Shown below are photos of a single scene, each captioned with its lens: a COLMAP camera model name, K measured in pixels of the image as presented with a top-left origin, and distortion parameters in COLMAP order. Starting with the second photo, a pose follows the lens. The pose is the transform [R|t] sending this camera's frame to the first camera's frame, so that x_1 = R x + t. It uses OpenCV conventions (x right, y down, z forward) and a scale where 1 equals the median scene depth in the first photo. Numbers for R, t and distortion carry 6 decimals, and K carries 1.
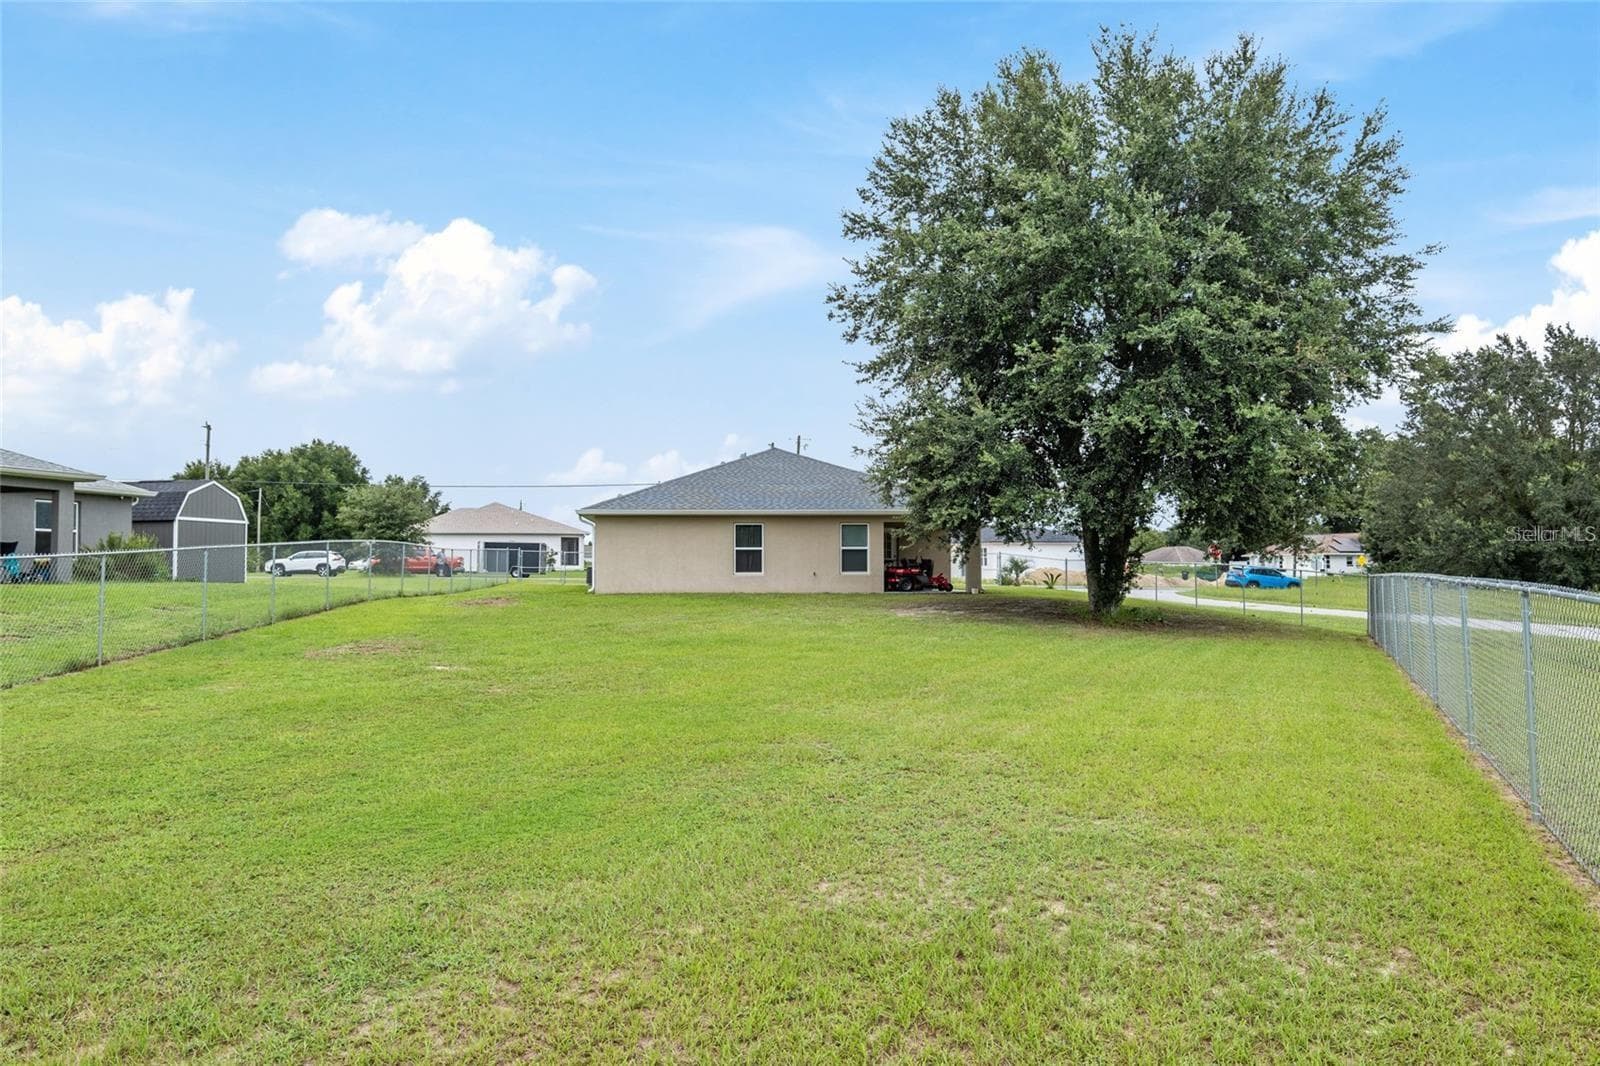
lens RADIAL K [[1082.3, 0, 799.0], [0, 1082.3, 534.1], [0, 0, 1]] dist [0.000372, 0.004001]
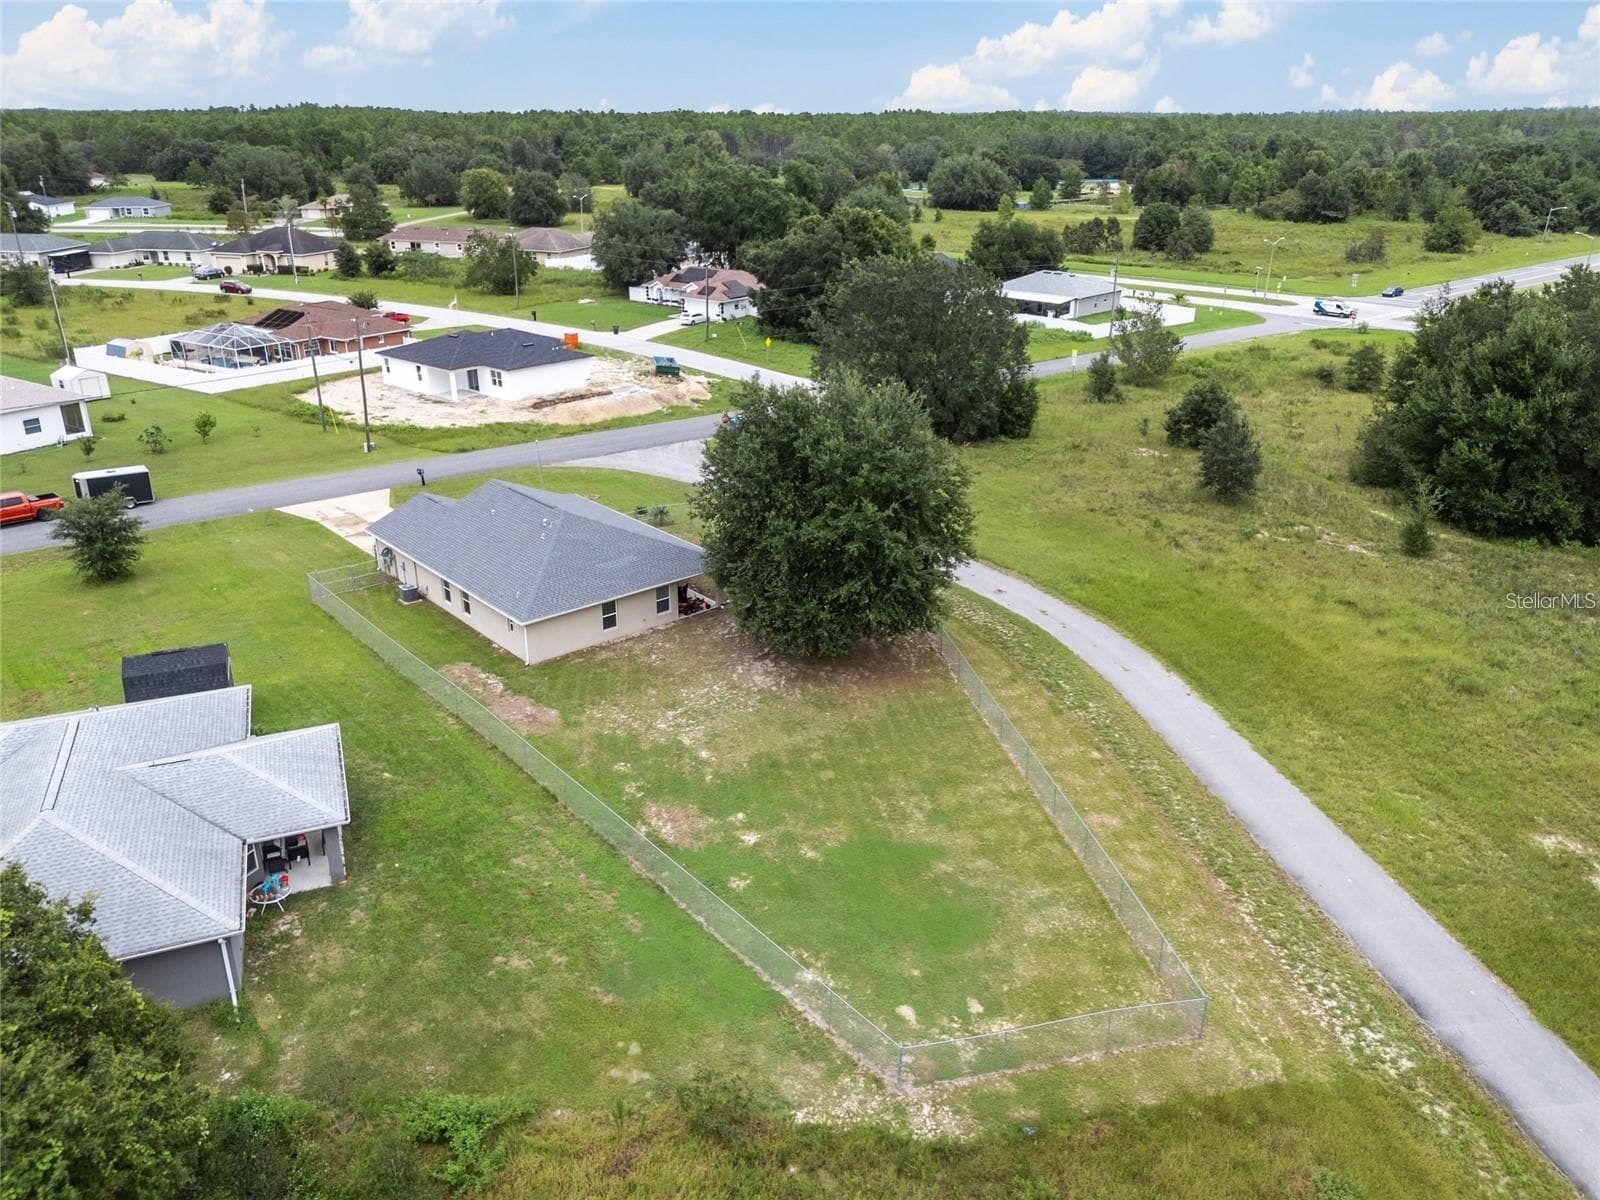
lens RADIAL K [[1170.0, 0, 794.5], [0, 1170.0, 601.7], [0, 0, 1]] dist [0.104496, -0.128093]
pose [[0.821166, -0.211823, 0.529922, -0.753831], [-0.025466, 0.914039, 0.404826, -0.733247], [-0.570121, -0.345925, 0.745183, -0.489327]]
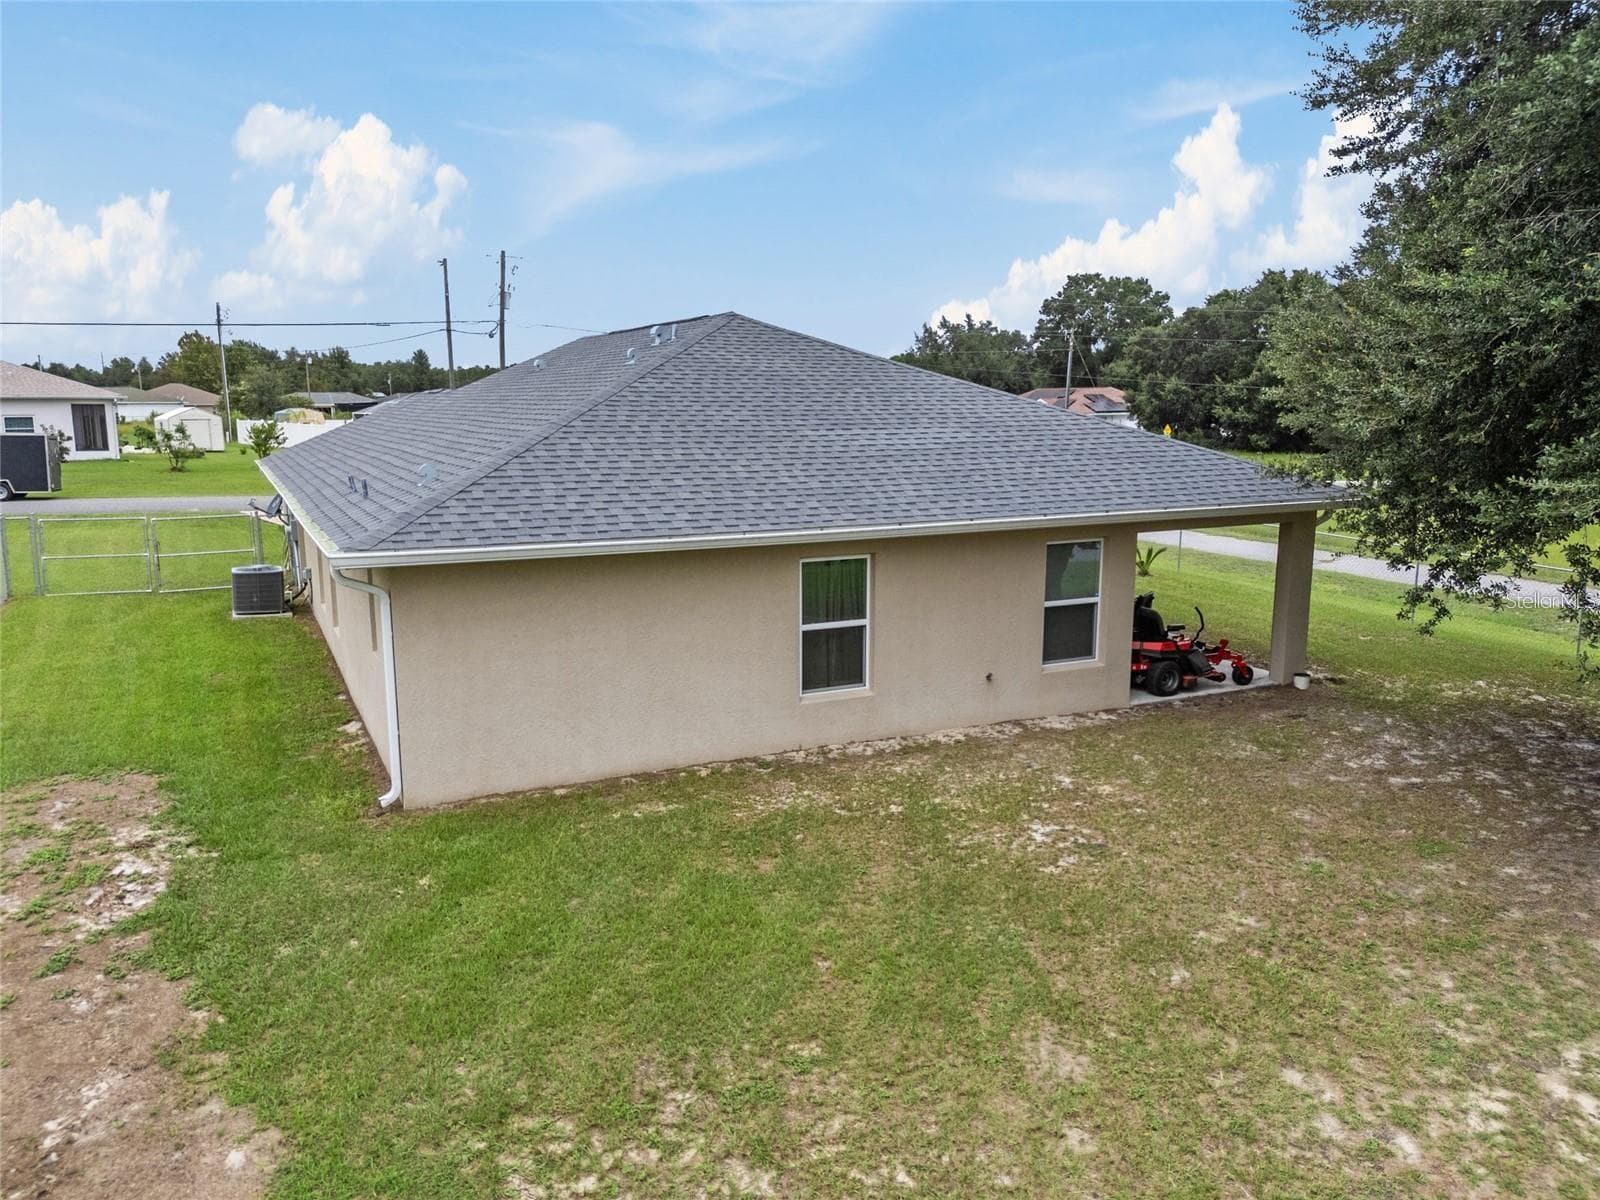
lens RADIAL K [[1173.8, 0, 798.2], [0, 1173.8, 589.0], [0, 0, 1]] dist [0.081956, -0.076140]
pose [[0.940735, -0.053229, 0.334938, -0.186953], [-0.012433, 0.981529, 0.190909, -0.072642], [-0.338913, -0.183759, 0.922697, 0.636894]]
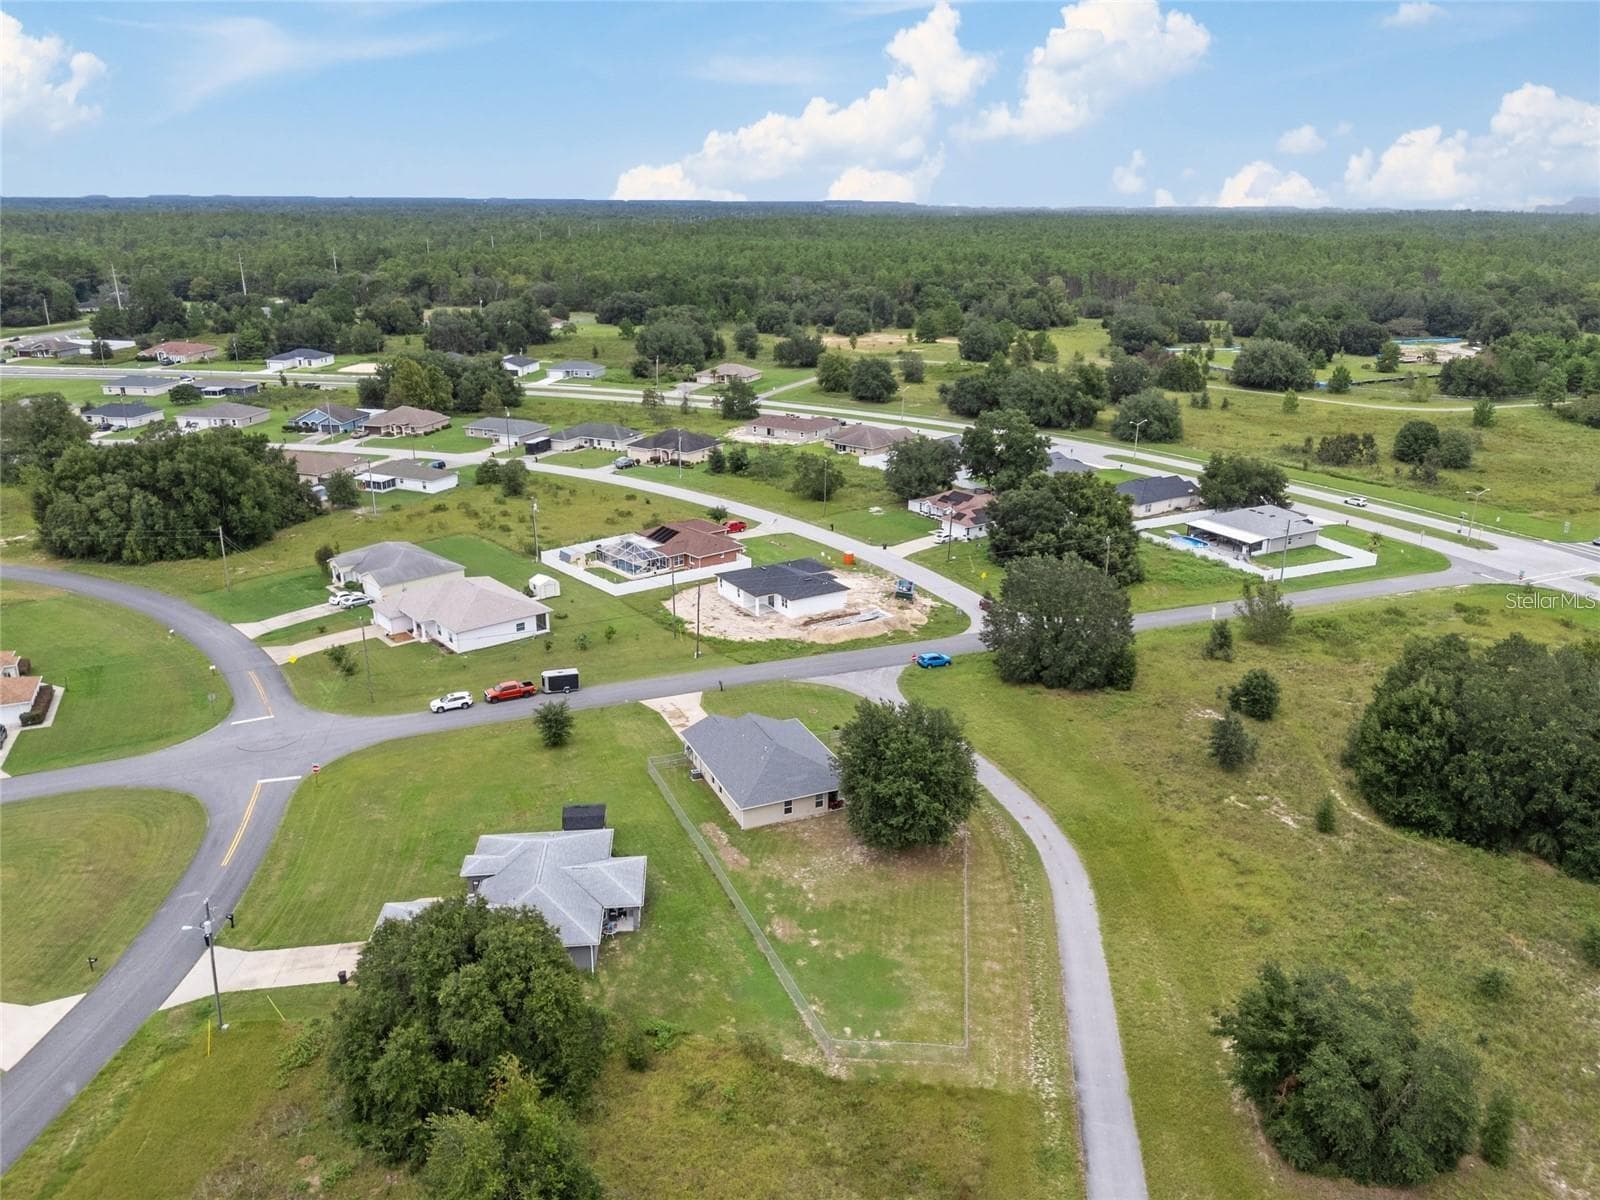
lens RADIAL K [[1170.0, 0, 794.5], [0, 1170.0, 601.7], [0, 0, 1]] dist [0.104496, -0.128093]
pose [[0.955131, -0.092613, 0.281332, -0.917876], [-0.014403, 0.934210, 0.356433, -1.731203], [-0.295834, -0.344492, 0.890959, -1.800629]]
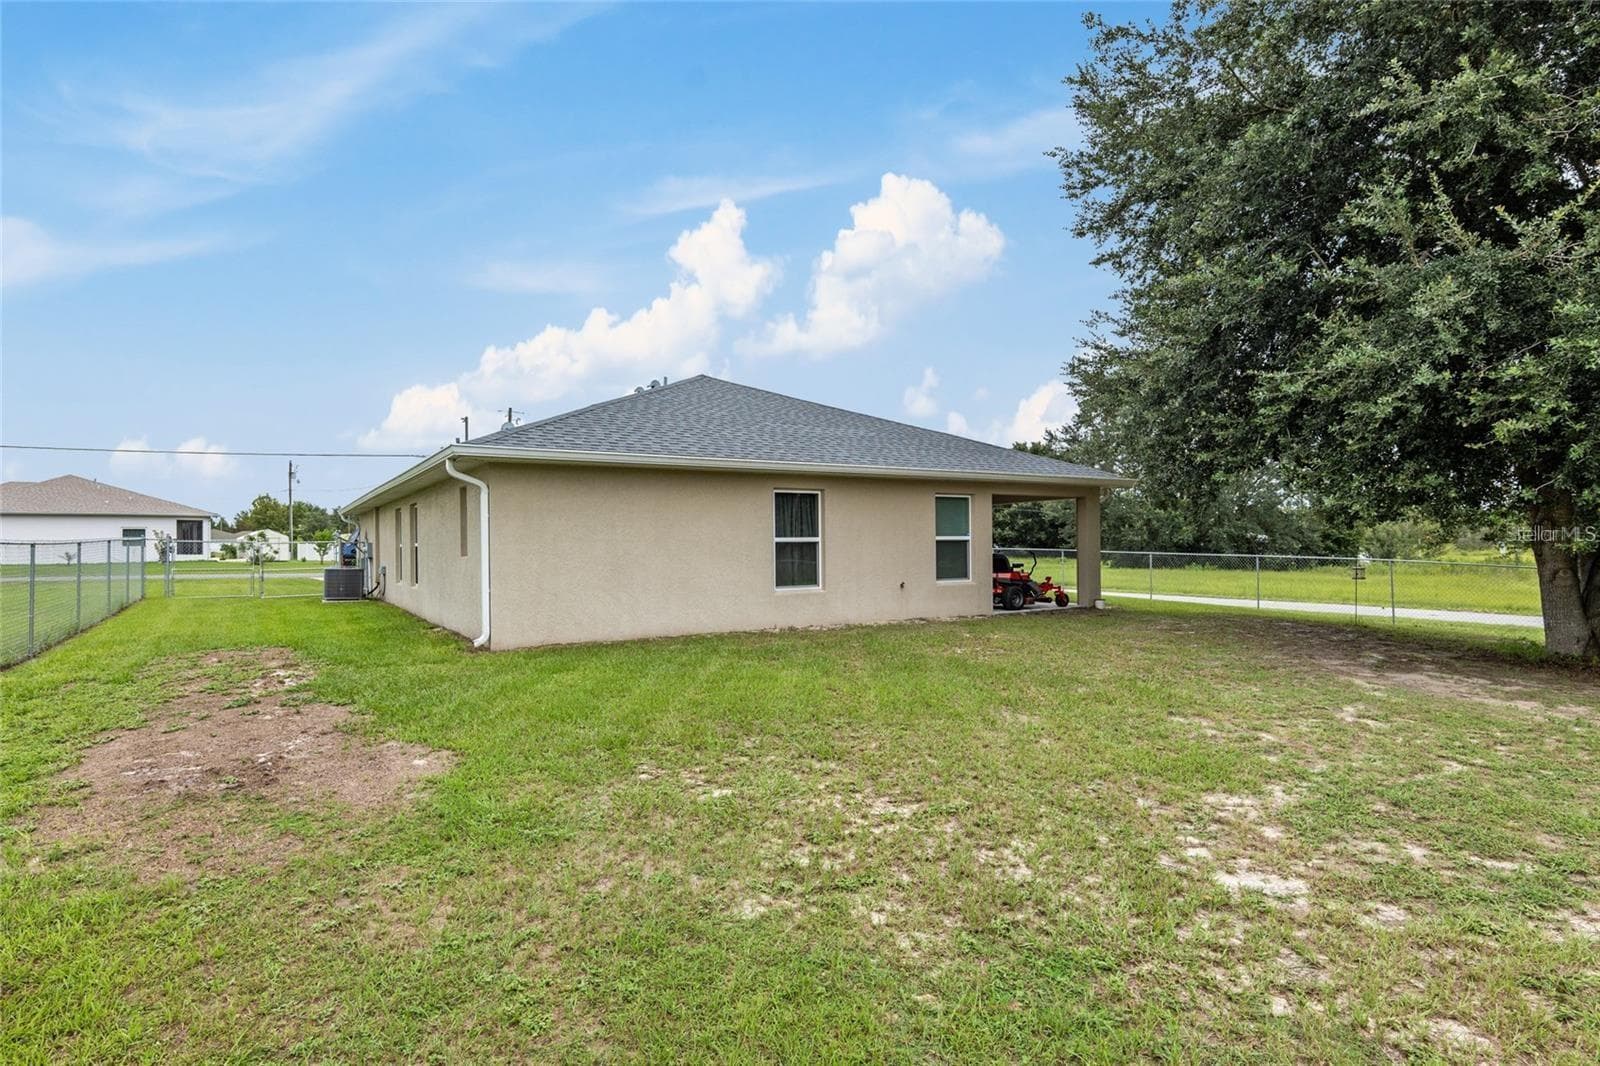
lens RADIAL K [[826.6, 0, 796.6], [0, 826.6, 538.8], [0, 0, 1]] dist [0.006377, 0.000332]
pose [[0.895672, -0.002855, 0.444707, -0.217915], [-0.007165, 0.999757, 0.020847, 0.004753], [-0.444658, -0.021859, 0.895433, 0.644068]]
